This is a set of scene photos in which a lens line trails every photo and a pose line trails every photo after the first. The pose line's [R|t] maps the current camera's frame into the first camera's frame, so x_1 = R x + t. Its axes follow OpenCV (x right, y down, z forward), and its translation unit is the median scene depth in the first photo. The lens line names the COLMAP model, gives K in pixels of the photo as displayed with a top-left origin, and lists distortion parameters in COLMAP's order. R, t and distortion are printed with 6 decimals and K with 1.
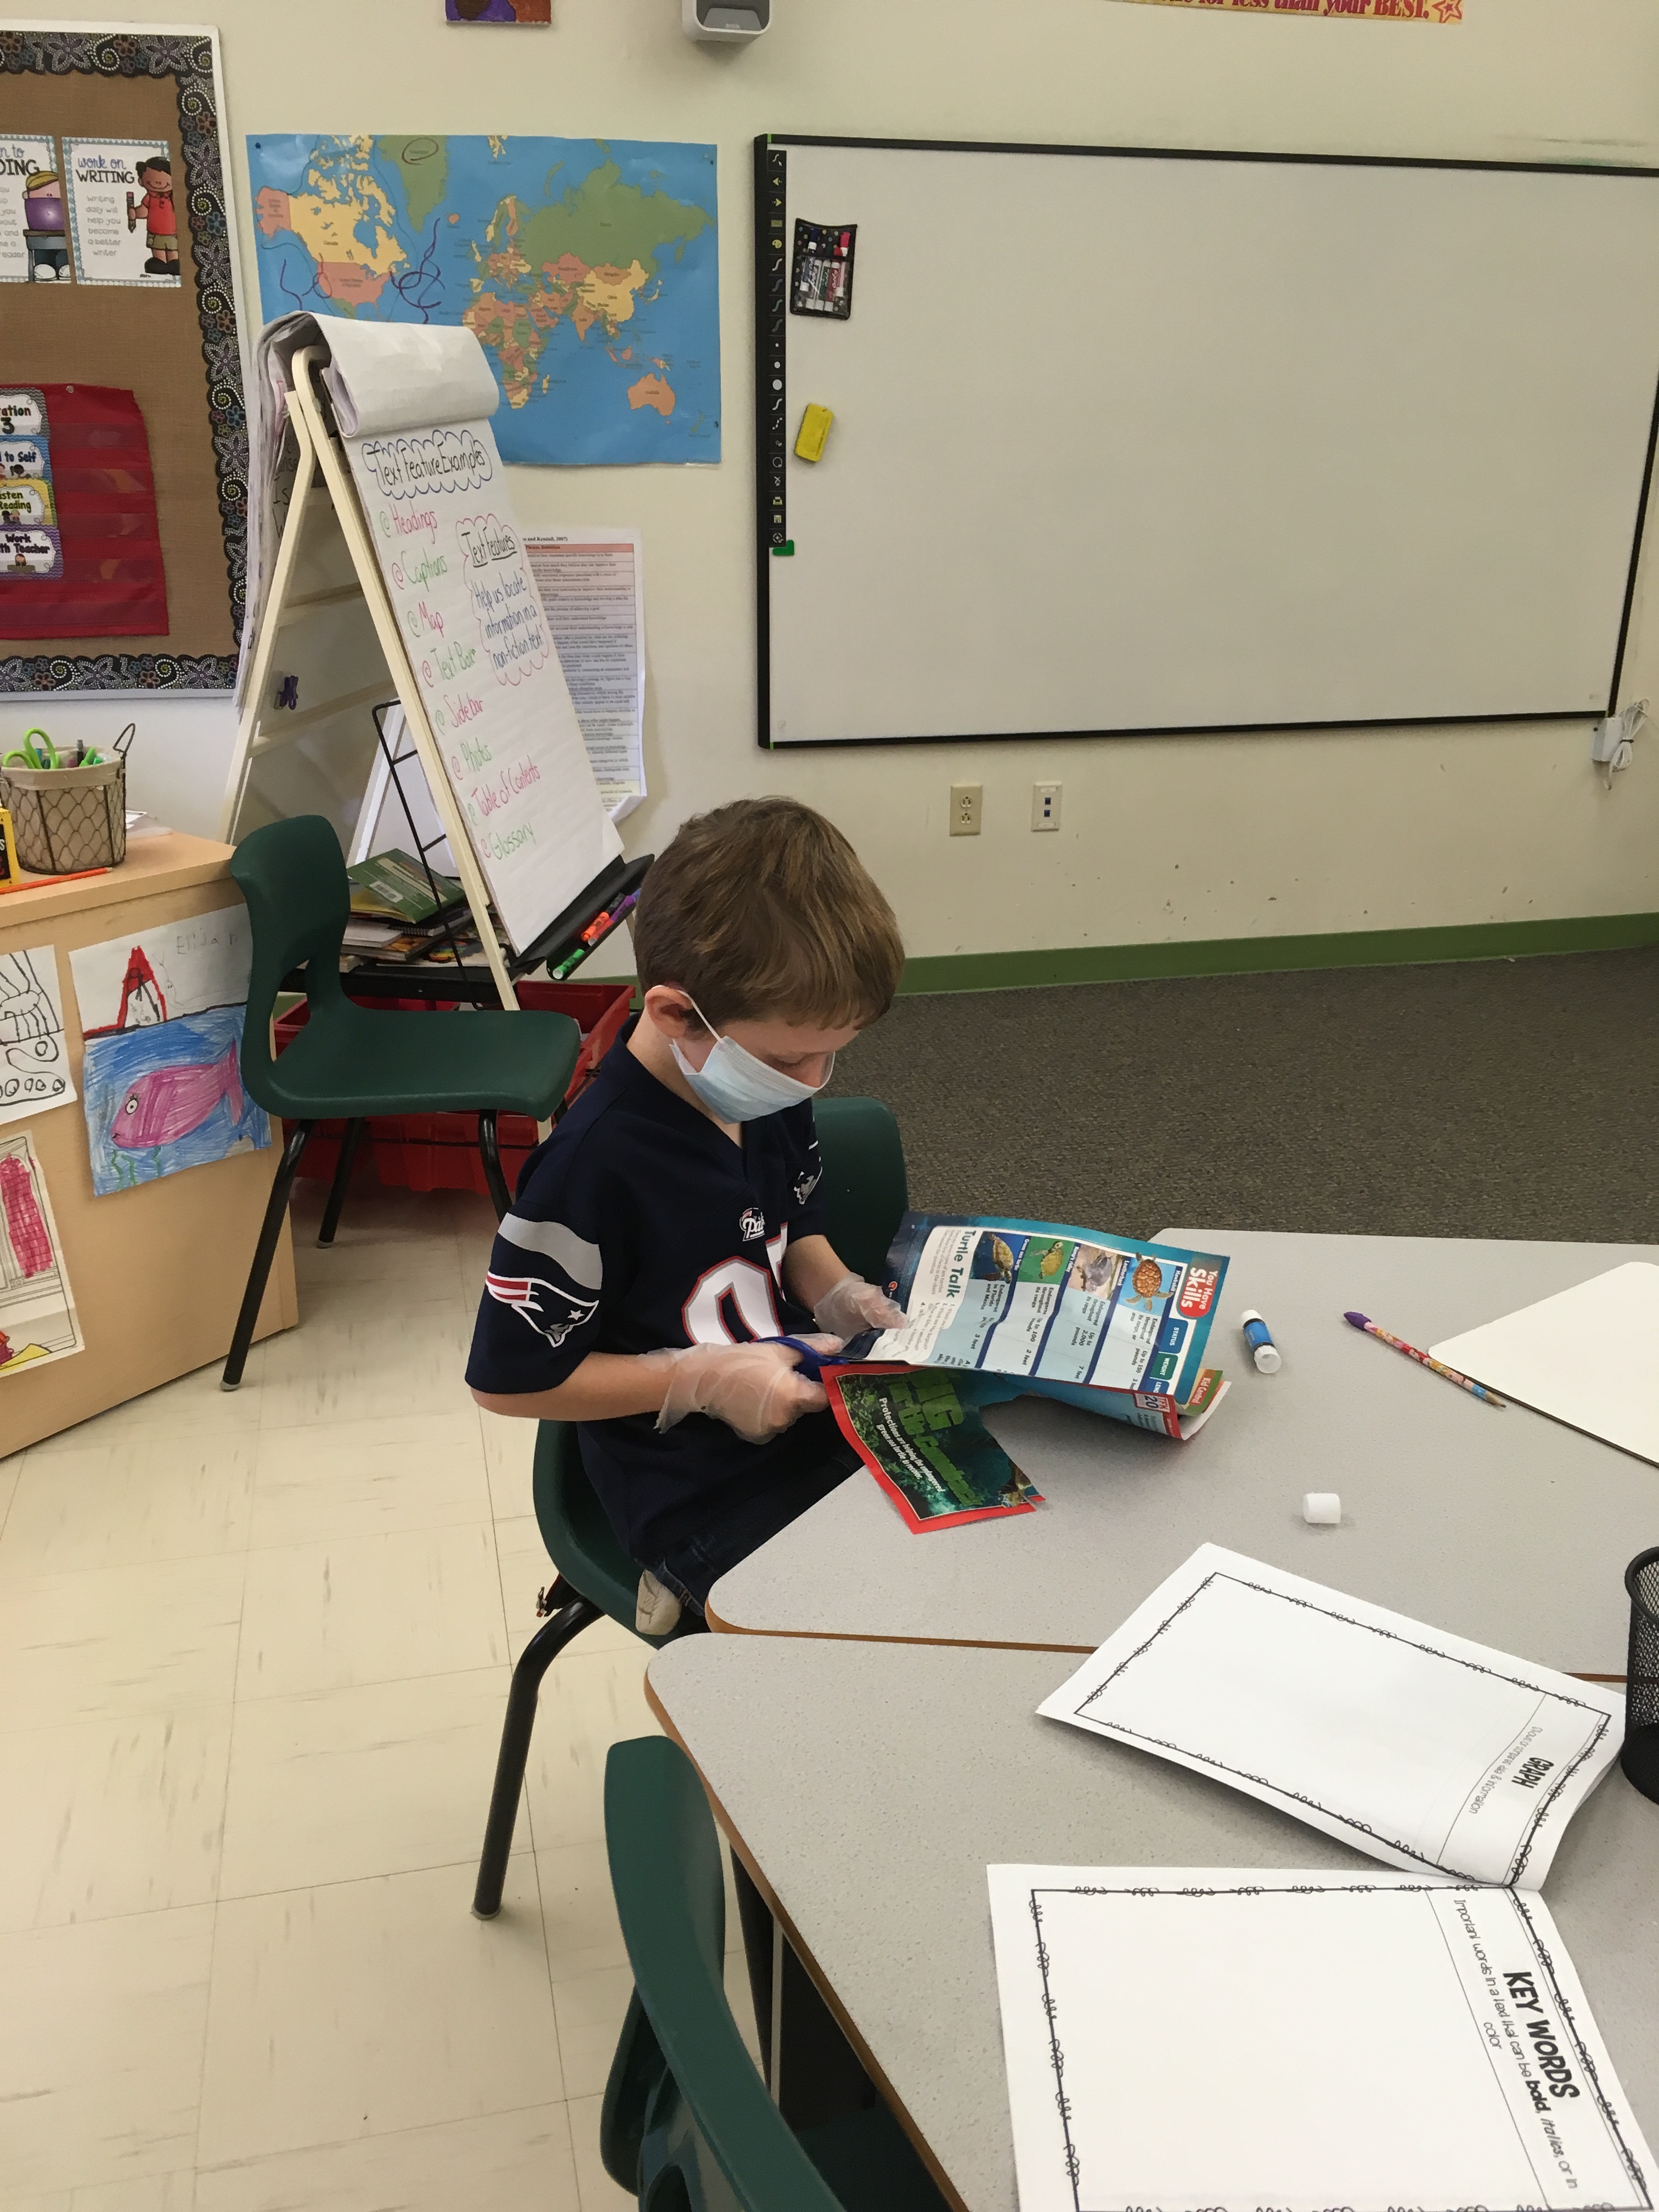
lens RADIAL K [[1863.9, 0, 825.0], [0, 1863.9, 1096.2], [0, 0, 1]] dist [-0.002750, -0.035565]
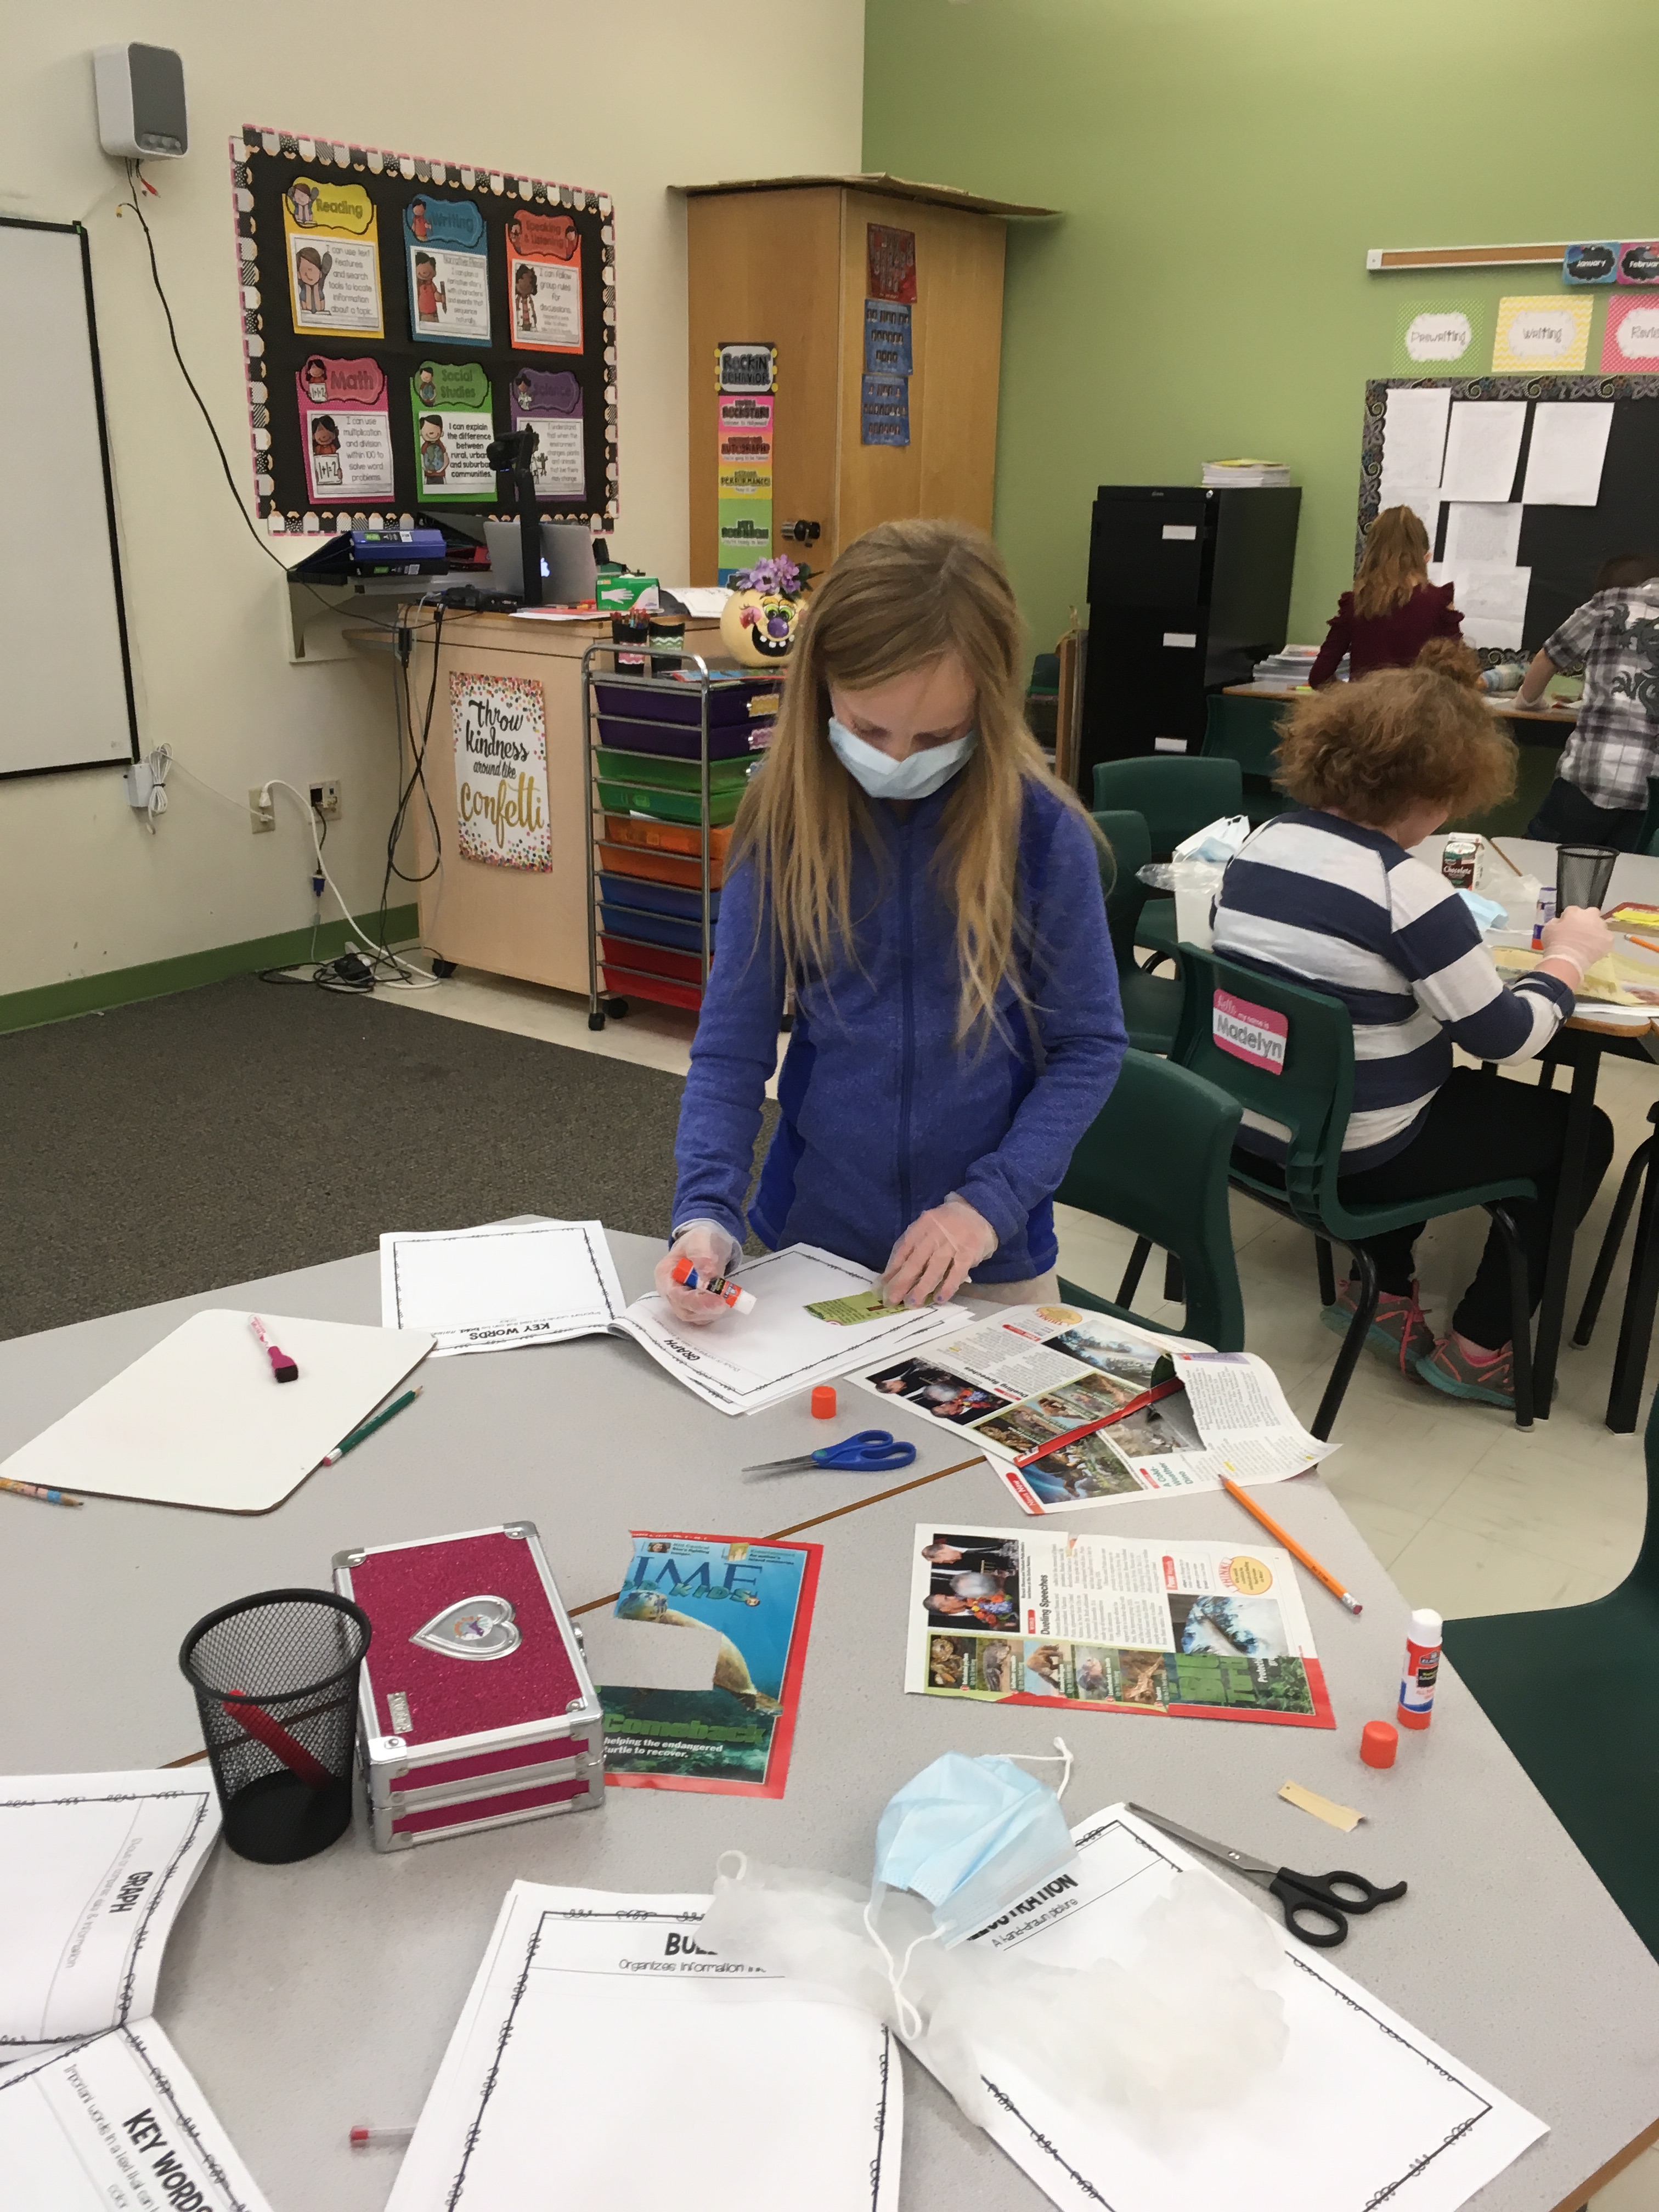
lens RADIAL K [[1863.9, 0, 831.5], [0, 1863.9, 1112.7], [0, 0, 1]] dist [-0.002750, -0.035565]
pose [[0.745275, -0.201795, 0.635487, 0.117030], [0.210726, 0.975536, 0.062644, -0.012830], [-0.632582, 0.087227, 0.769566, -0.003874]]
